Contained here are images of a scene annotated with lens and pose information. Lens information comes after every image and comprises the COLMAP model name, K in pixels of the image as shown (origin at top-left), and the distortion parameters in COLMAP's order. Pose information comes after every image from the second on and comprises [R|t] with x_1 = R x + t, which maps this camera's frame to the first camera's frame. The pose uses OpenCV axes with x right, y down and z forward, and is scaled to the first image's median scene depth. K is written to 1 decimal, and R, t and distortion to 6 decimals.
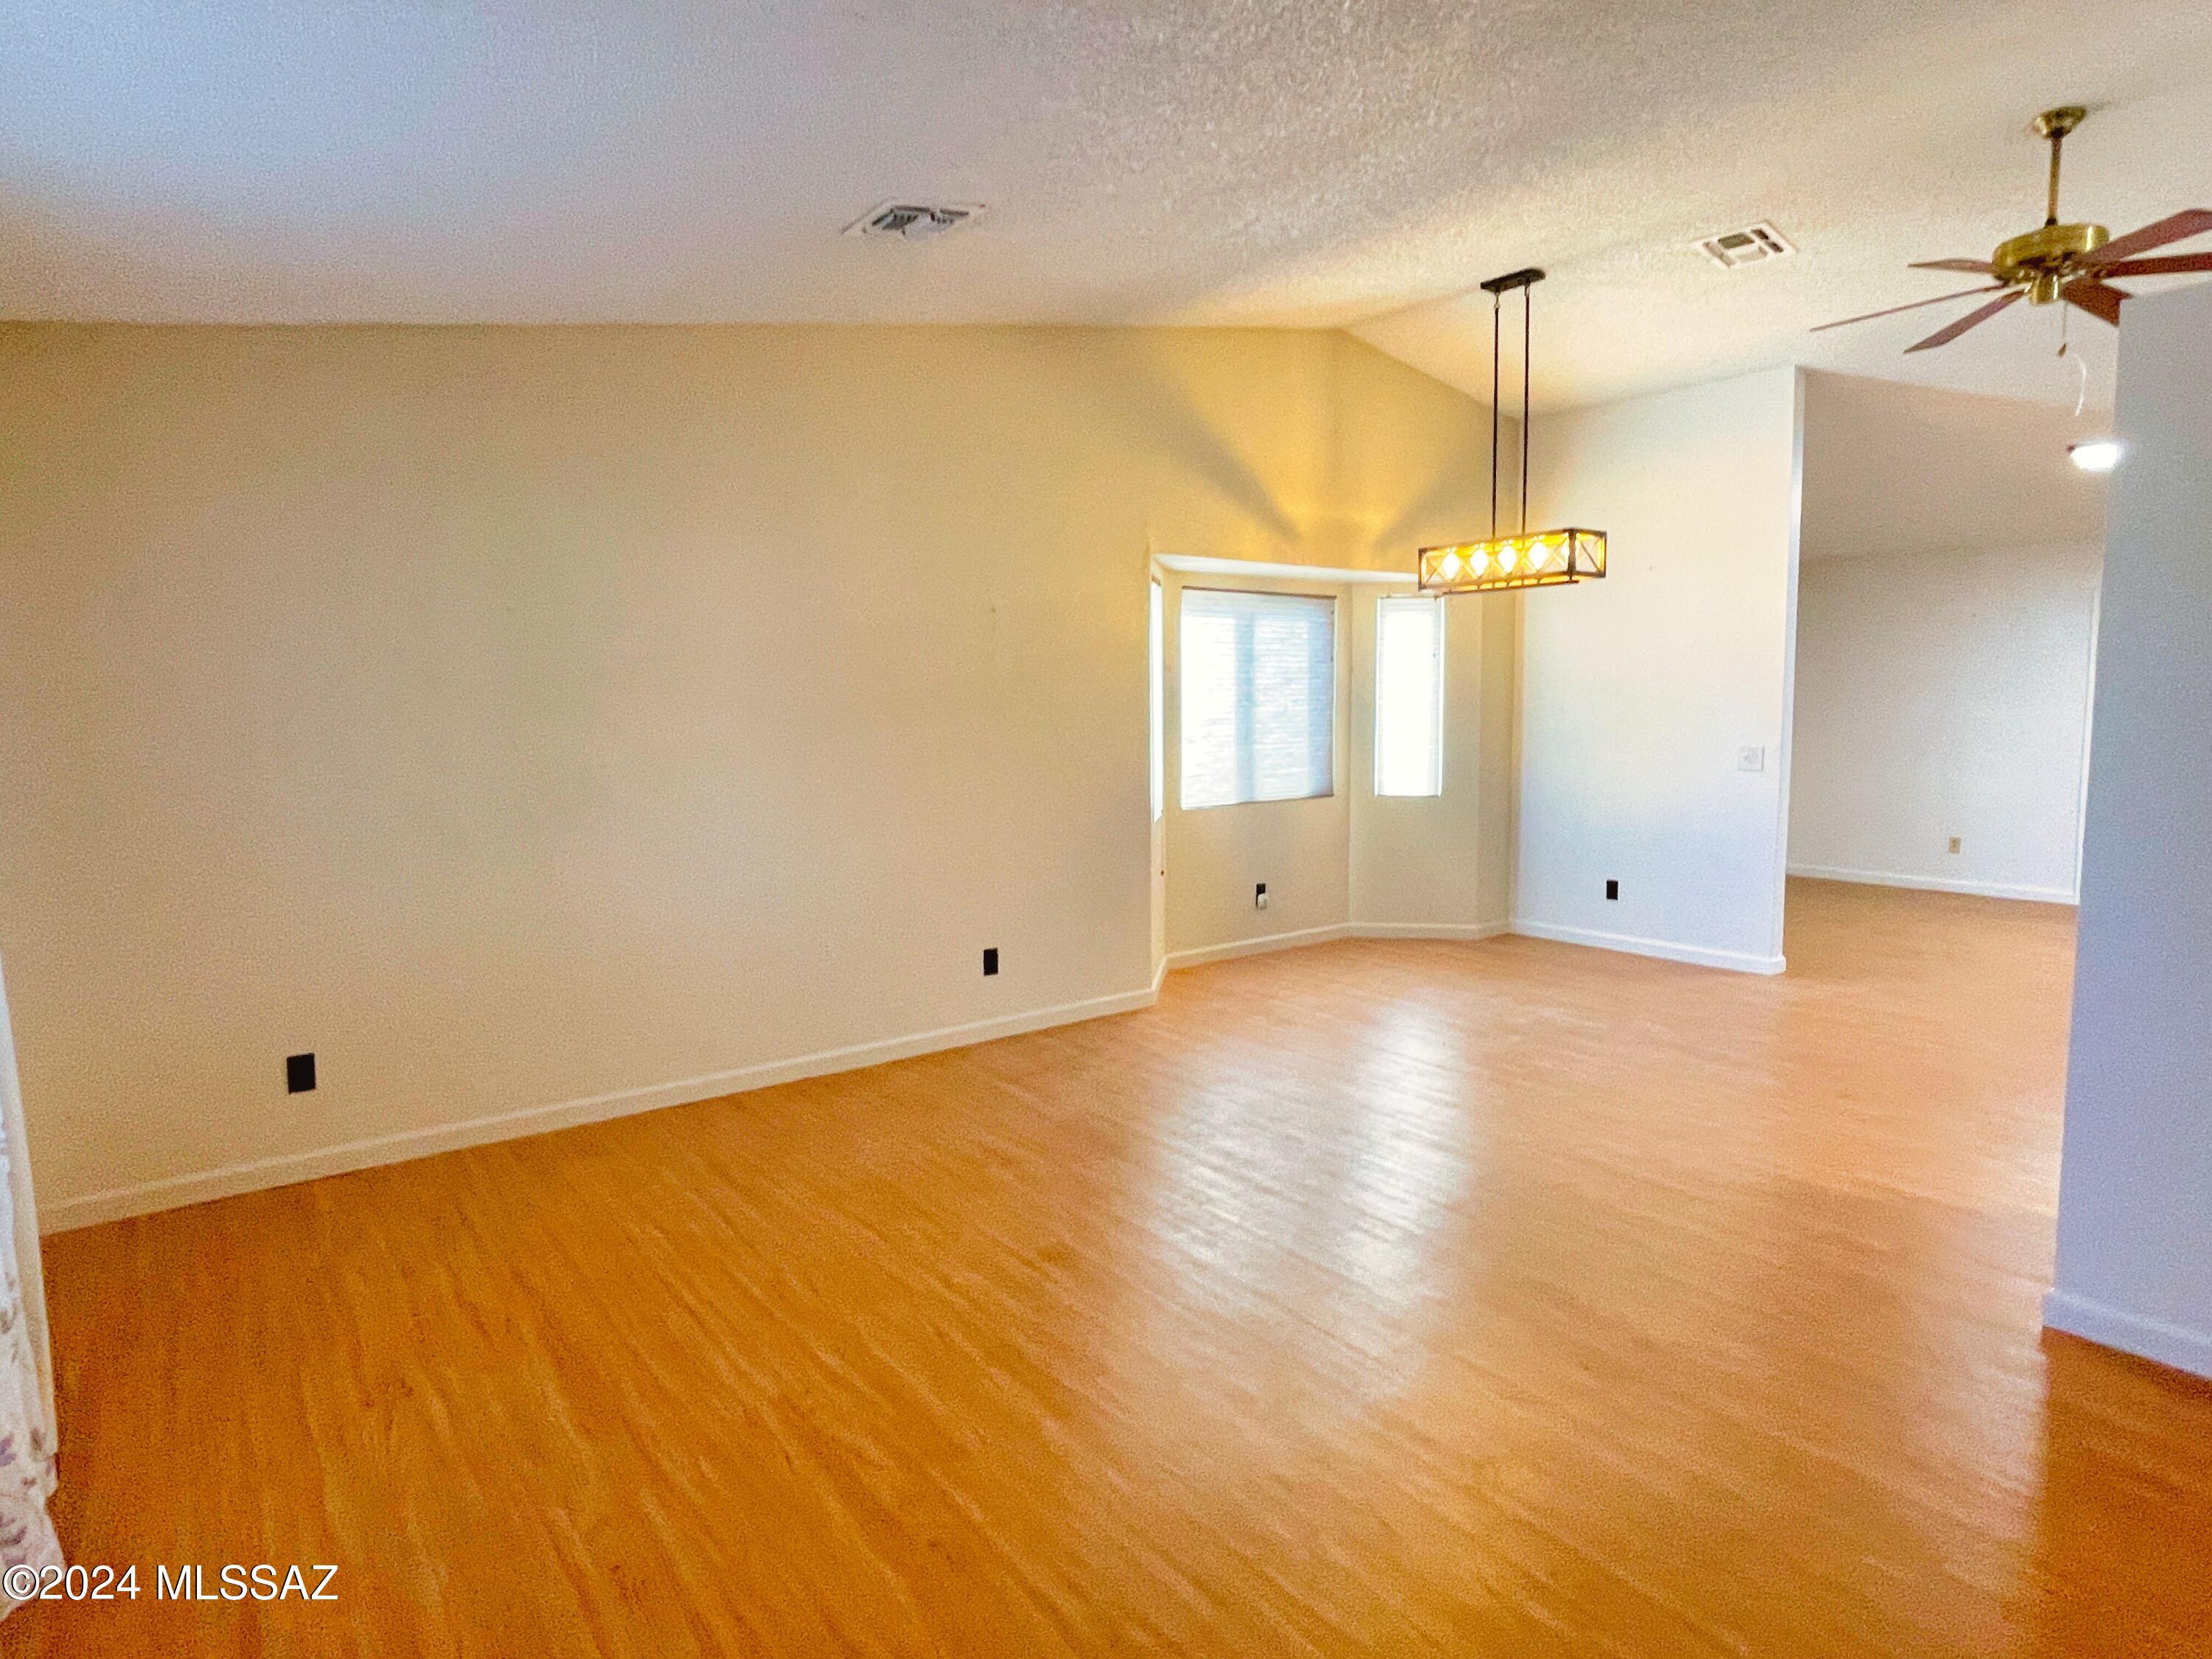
lens RADIAL K [[1213.3, 0, 1093.0], [0, 1213.3, 812.5], [0, 0, 1]] dist [-0.011006, 0.006498]
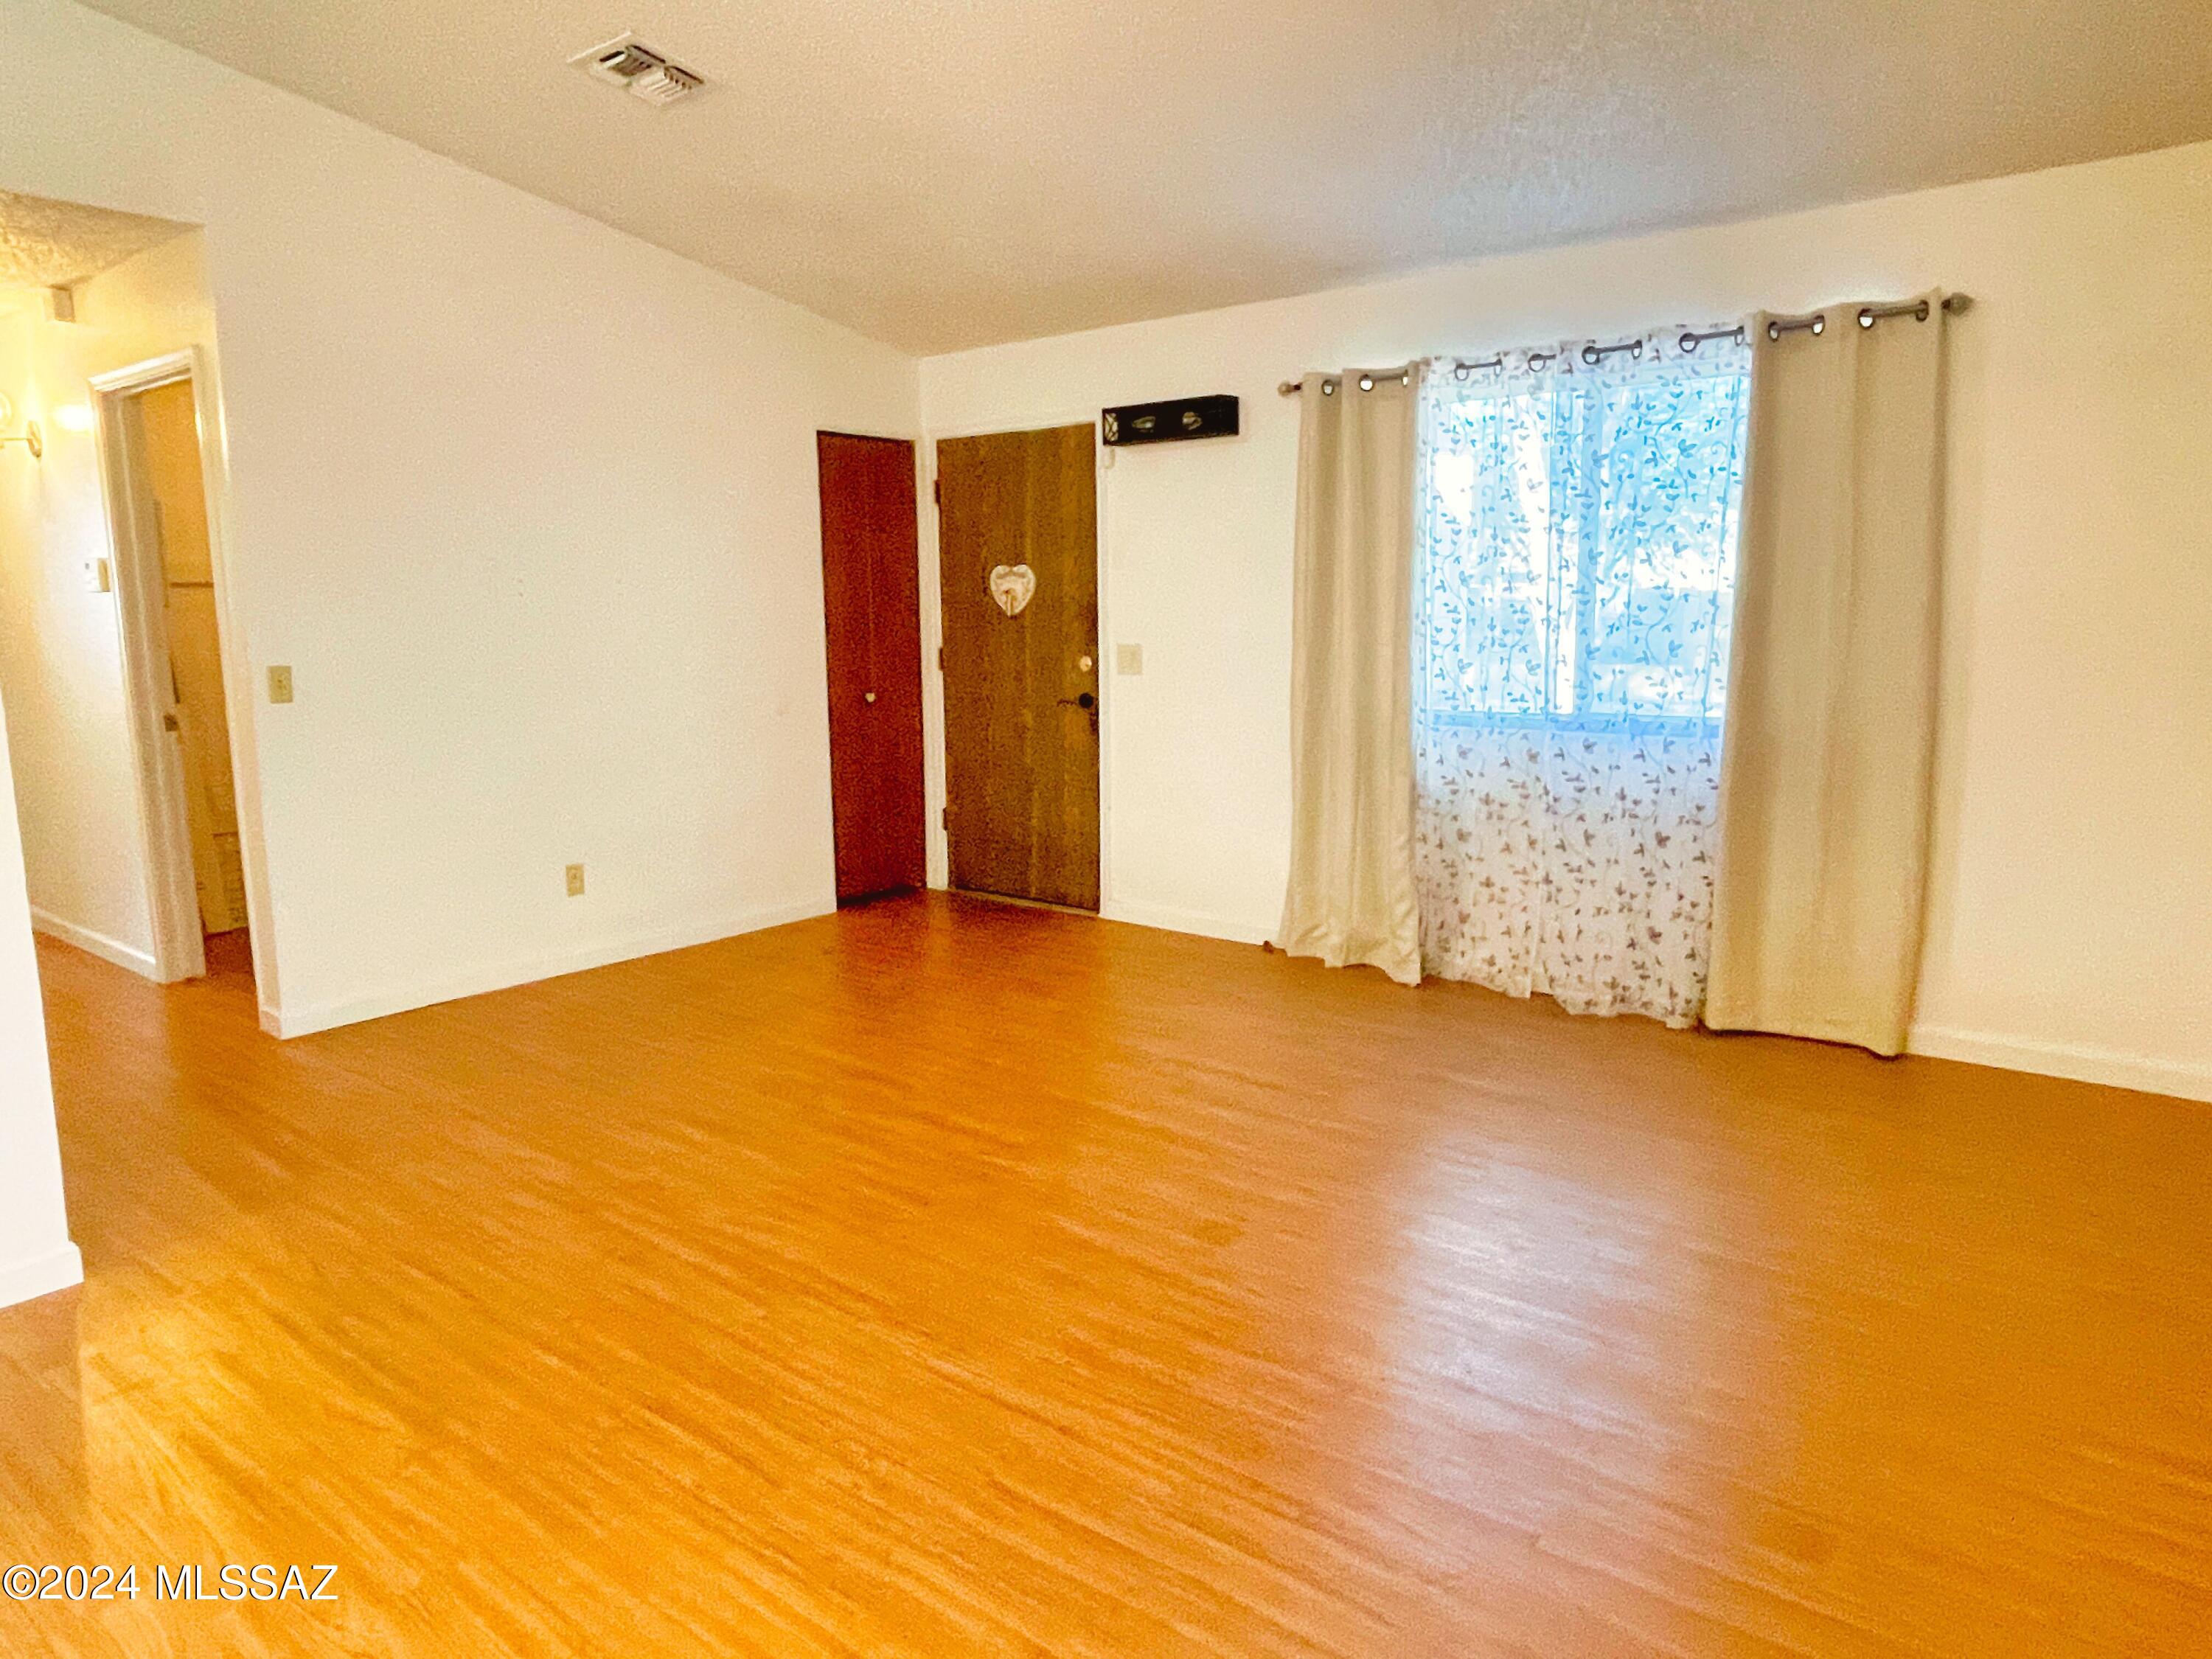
lens RADIAL K [[1373.5, 0, 1102.0], [0, 1373.5, 814.8], [0, 0, 1]] dist [0.002493, -0.002444]
pose [[-0.966122, 0.057217, -0.251664, 0.126480], [-0.006702, 0.969224, 0.246088, -0.065608], [0.258000, 0.239438, -0.936005, 0.857505]]
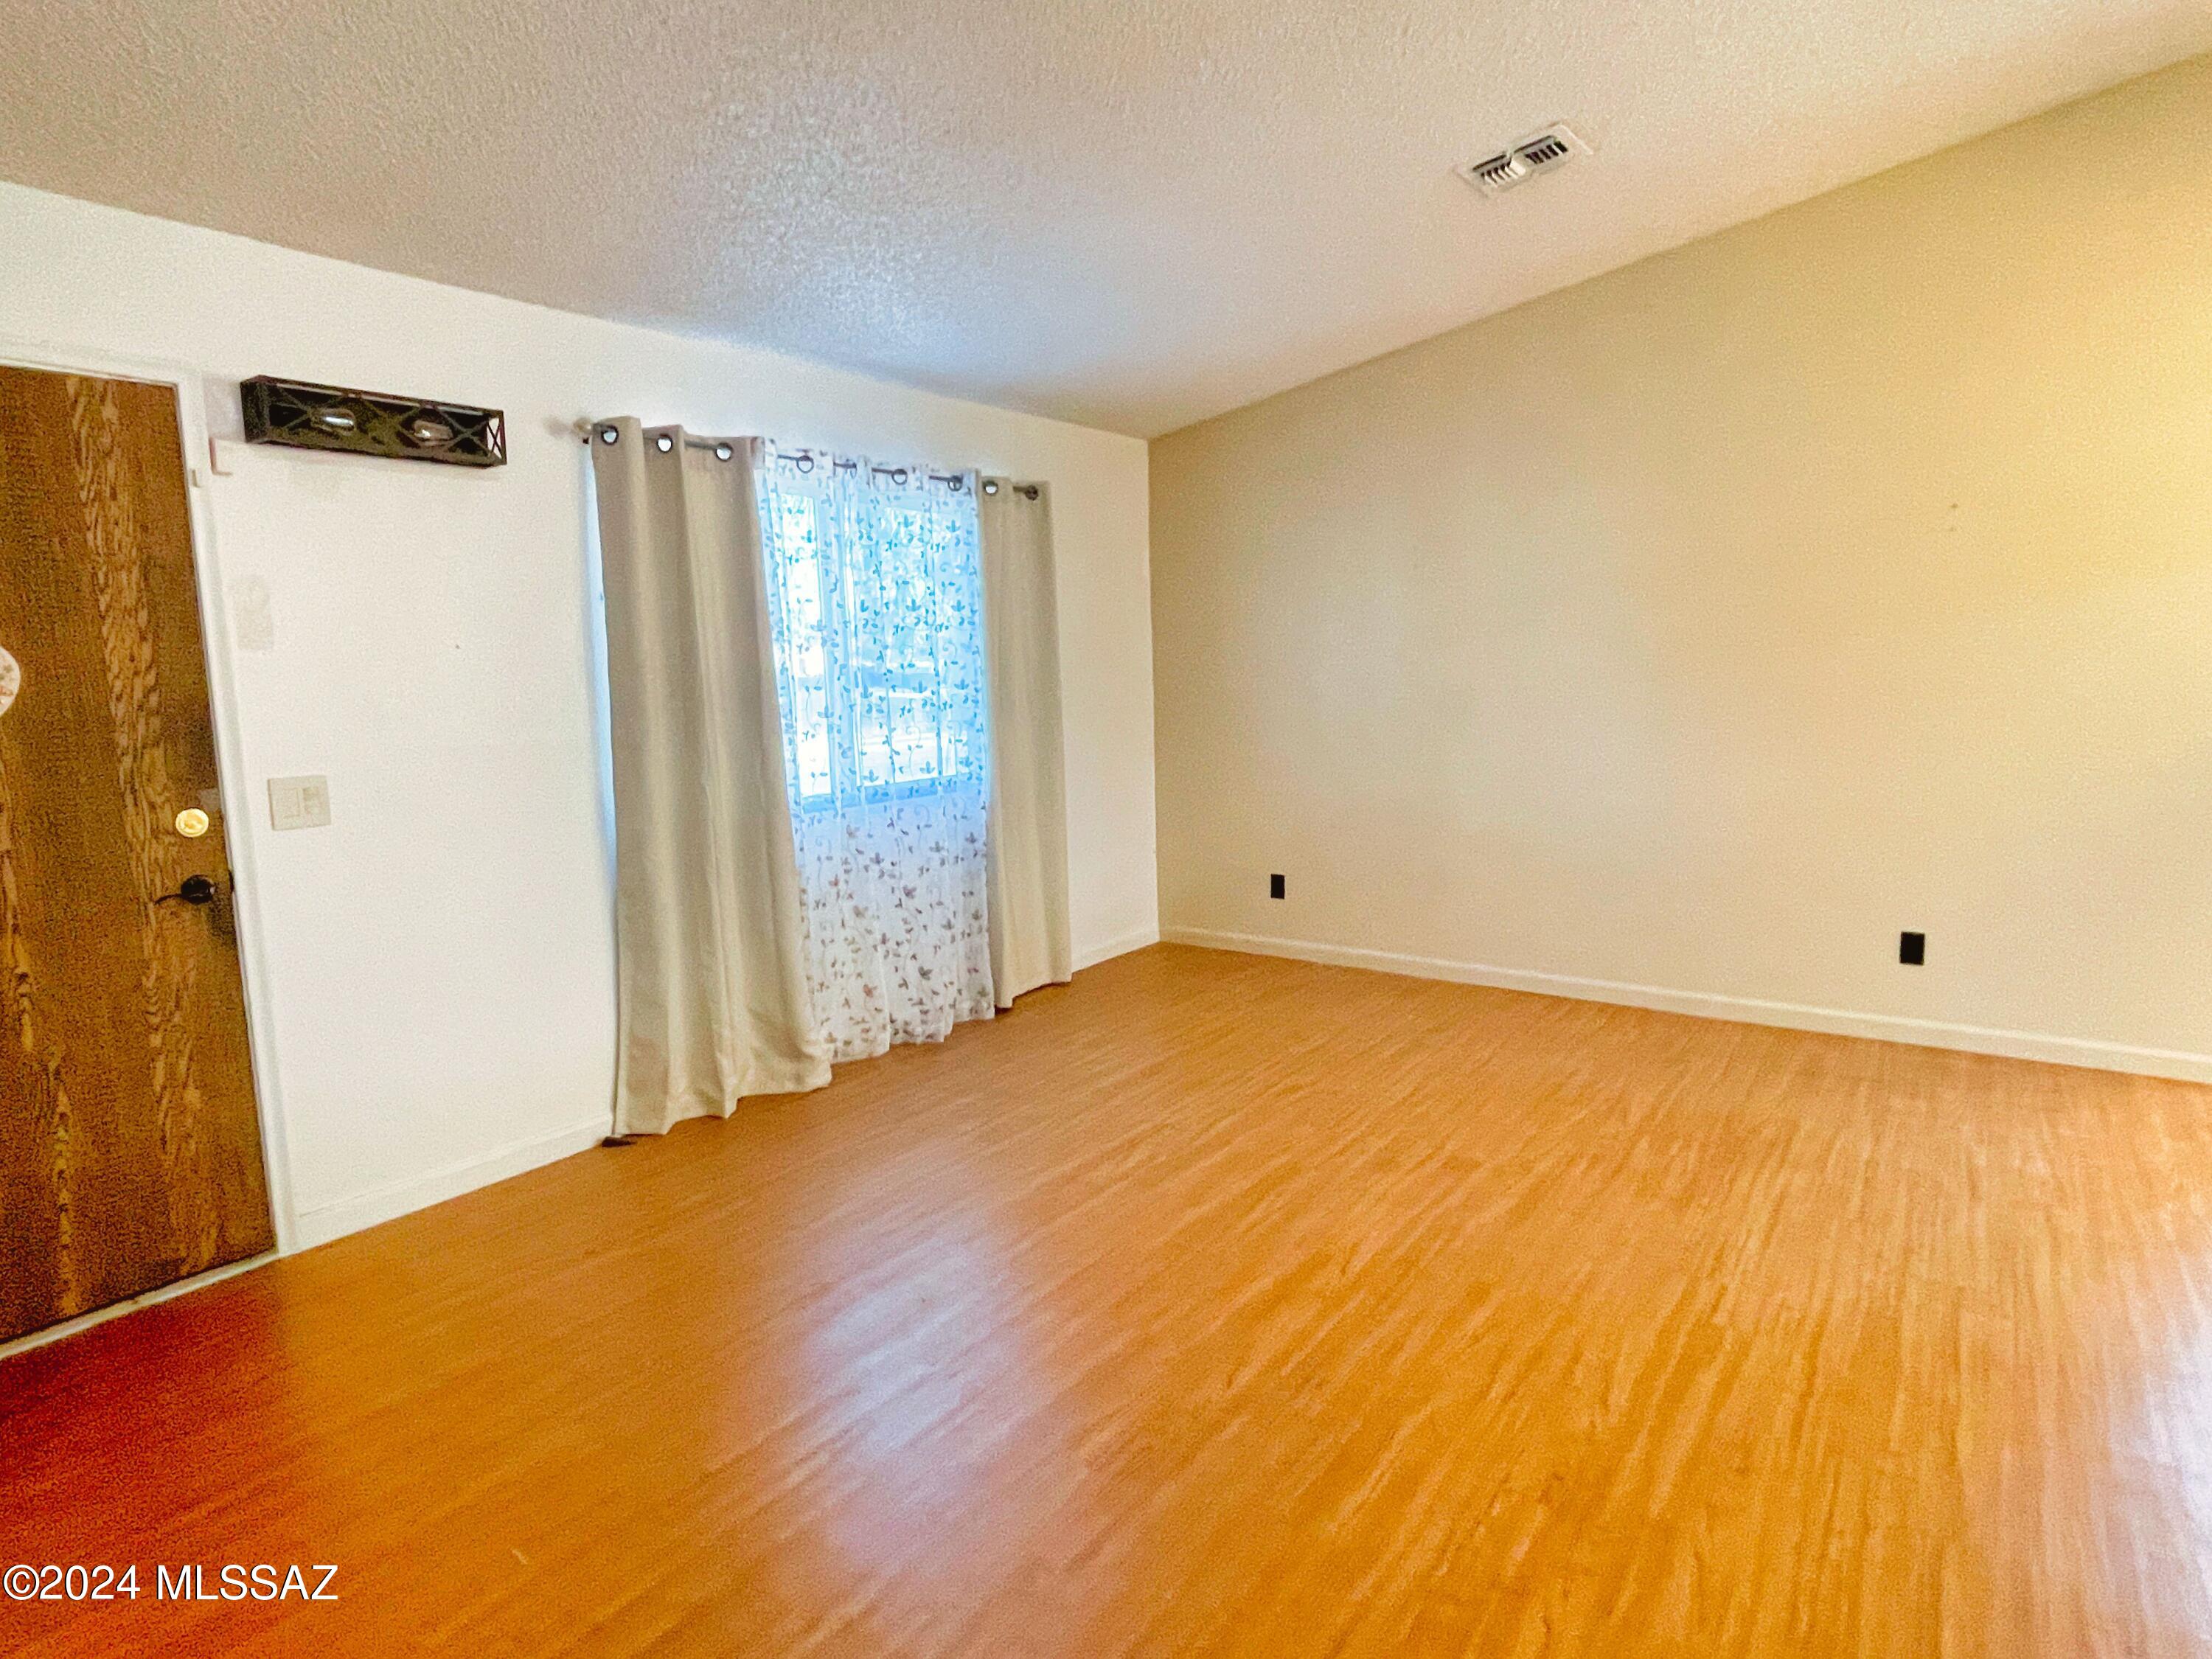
lens RADIAL K [[1213.3, 0, 1108.9], [0, 1213.3, 809.0], [0, 0, 1]] dist [-0.011006, 0.006498]
pose [[0.290635, 0.113899, -0.950031, 0.403404], [-0.066326, 0.992900, 0.098748, -0.010812], [0.954533, 0.034312, 0.296126, 0.189651]]
